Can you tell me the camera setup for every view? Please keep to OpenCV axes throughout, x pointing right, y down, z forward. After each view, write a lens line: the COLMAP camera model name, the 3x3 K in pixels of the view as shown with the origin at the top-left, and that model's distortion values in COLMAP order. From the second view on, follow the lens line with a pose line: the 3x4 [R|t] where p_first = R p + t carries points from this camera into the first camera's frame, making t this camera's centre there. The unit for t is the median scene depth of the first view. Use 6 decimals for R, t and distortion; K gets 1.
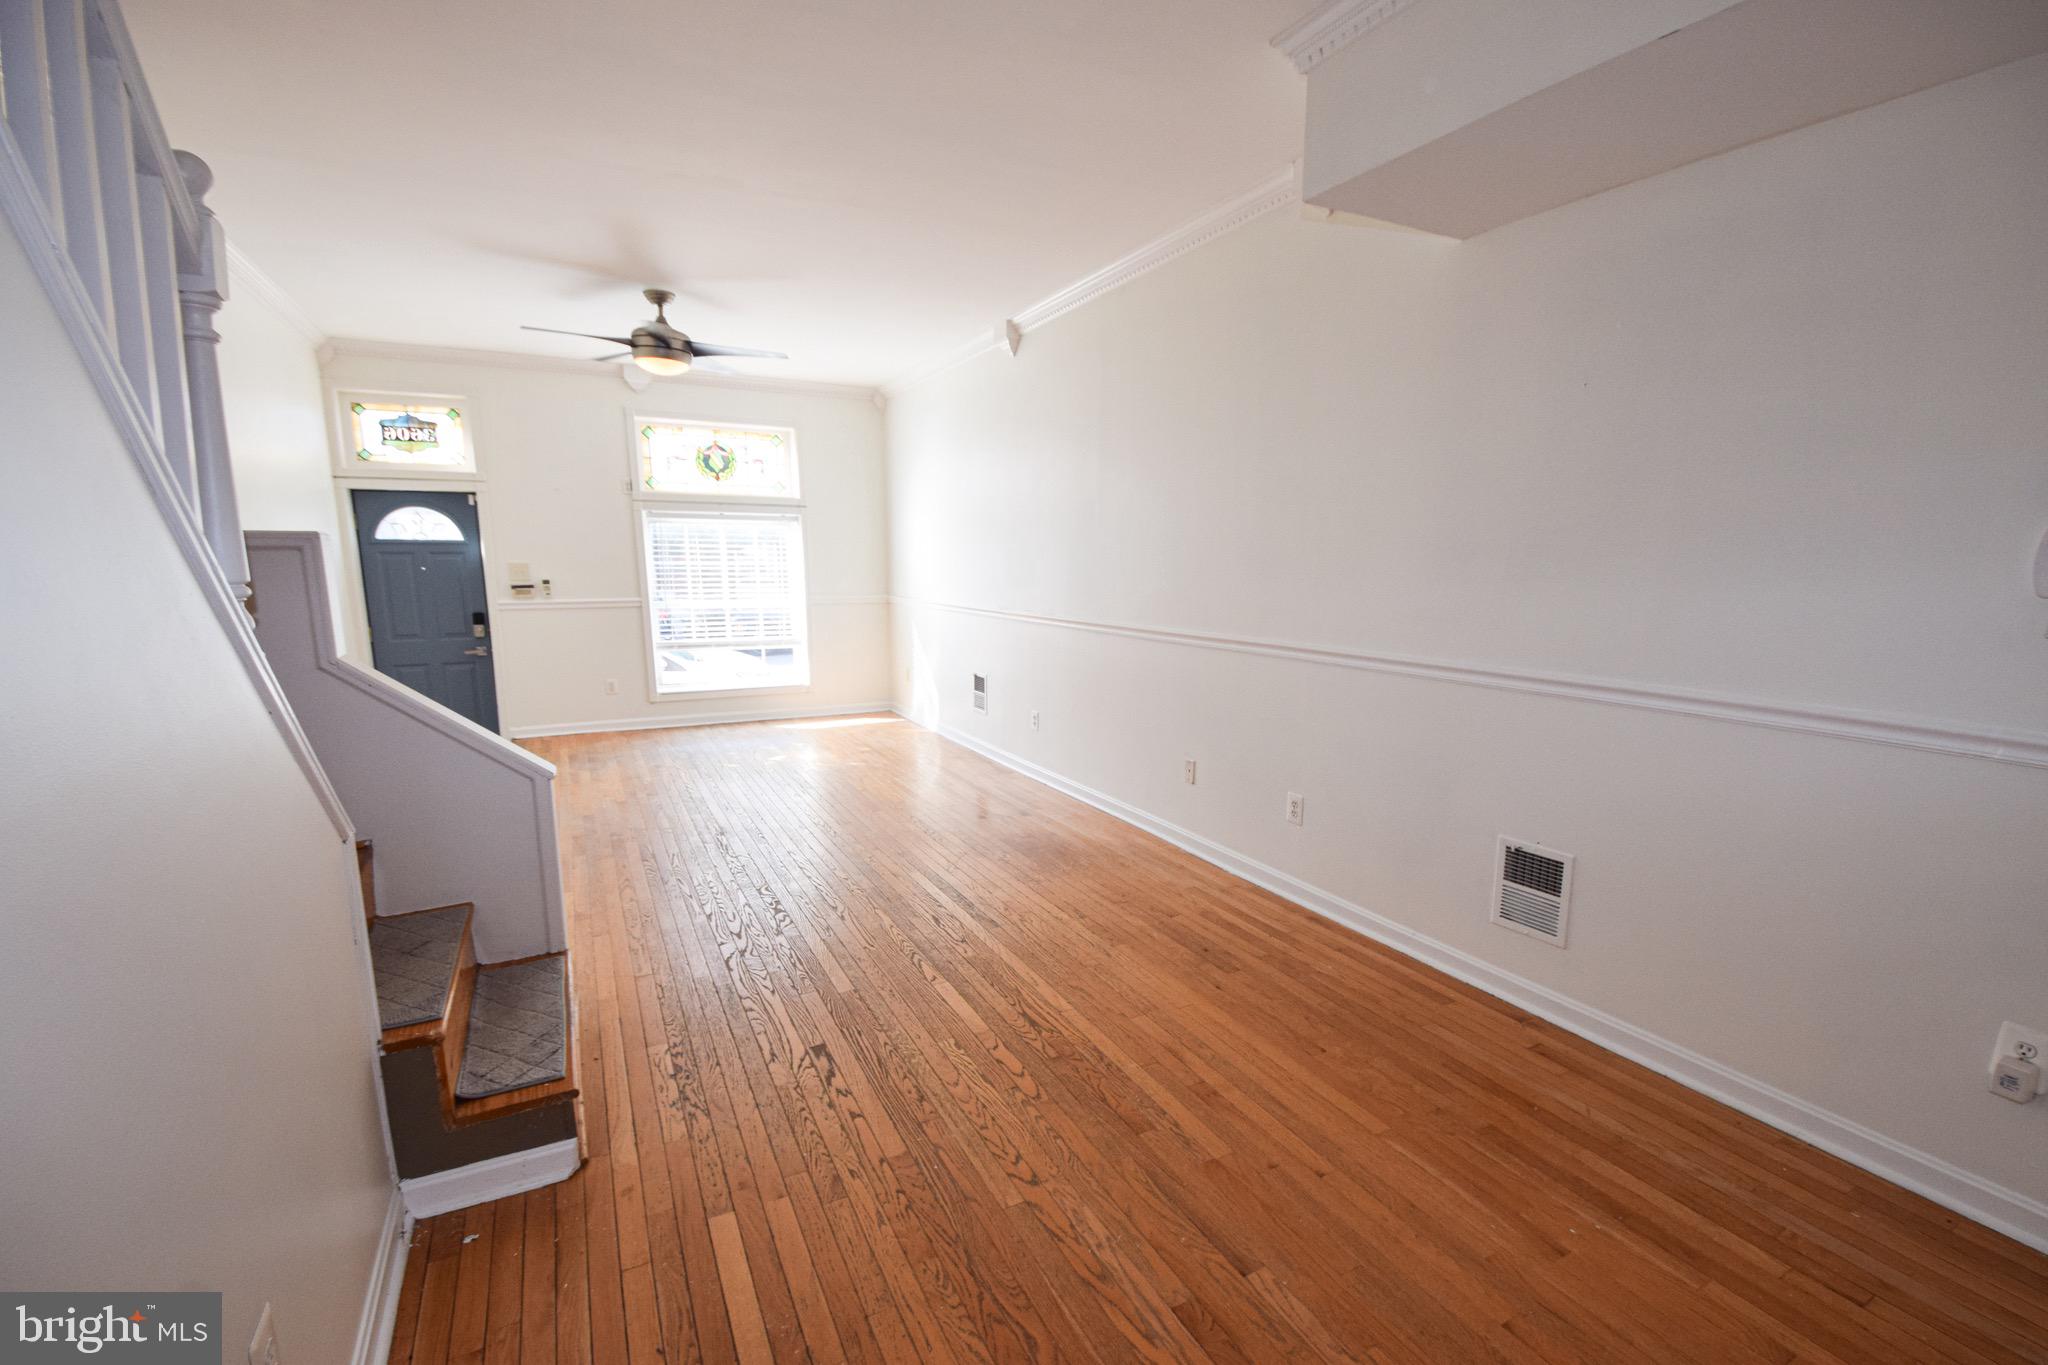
lens RADIAL K [[895.4, 0, 1051.6], [0, 895.4, 727.5], [0, 0, 1]] dist [0.016580, -0.024780]
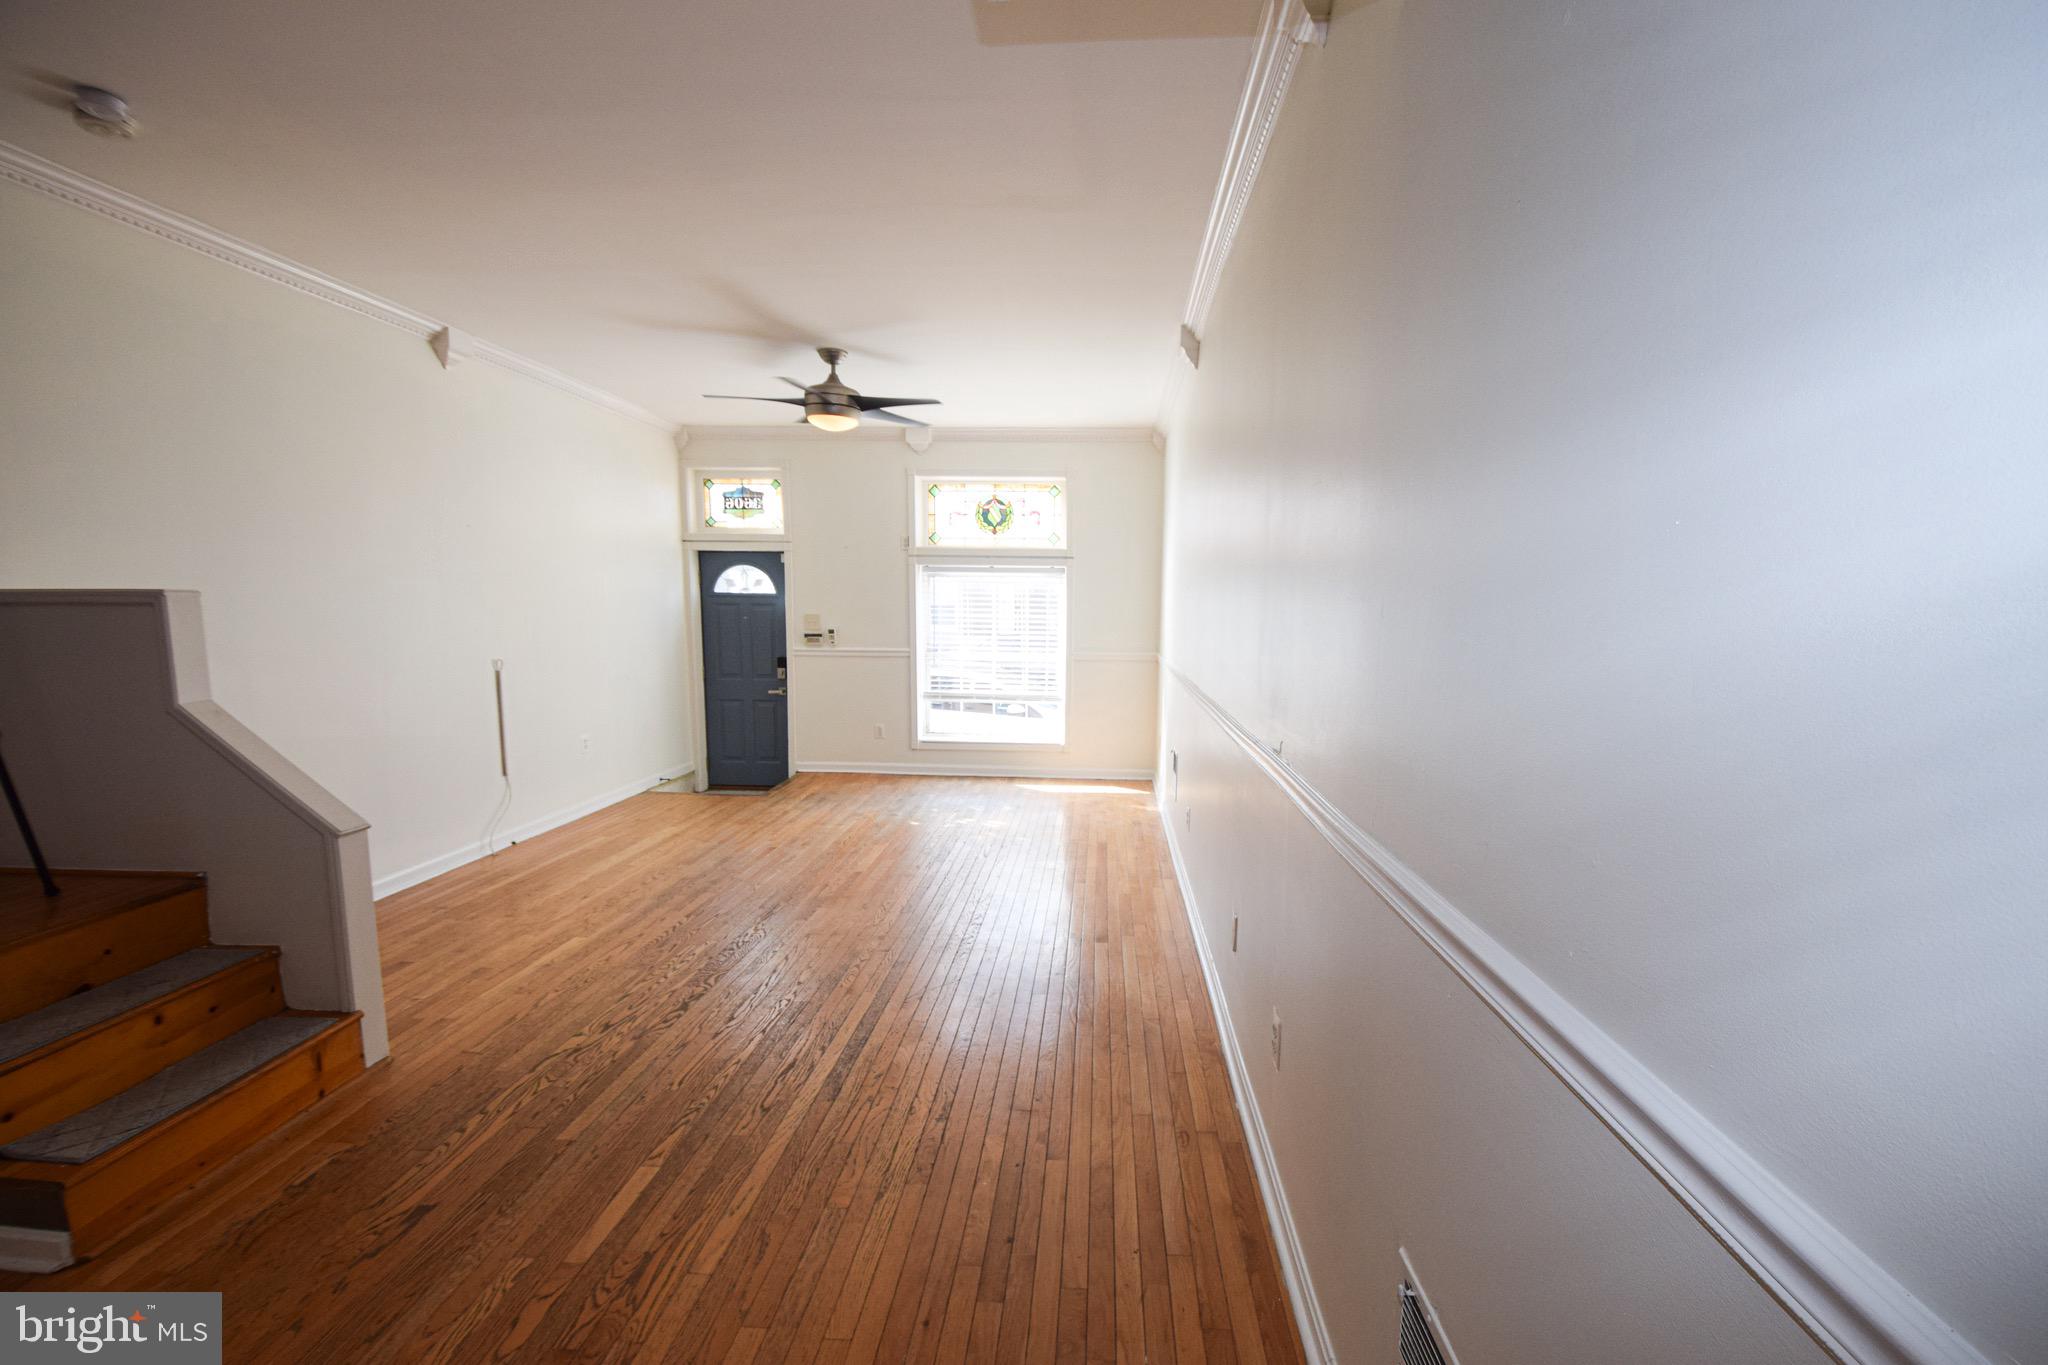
lens RADIAL K [[895.4, 0, 1051.6], [0, 895.4, 727.5], [0, 0, 1]] dist [0.016580, -0.024780]
pose [[0.854912, 0.075199, -0.513294, 0.241395], [-0.103424, 0.994282, -0.026590, -0.046617], [0.508359, 0.075819, 0.857801, 0.219292]]
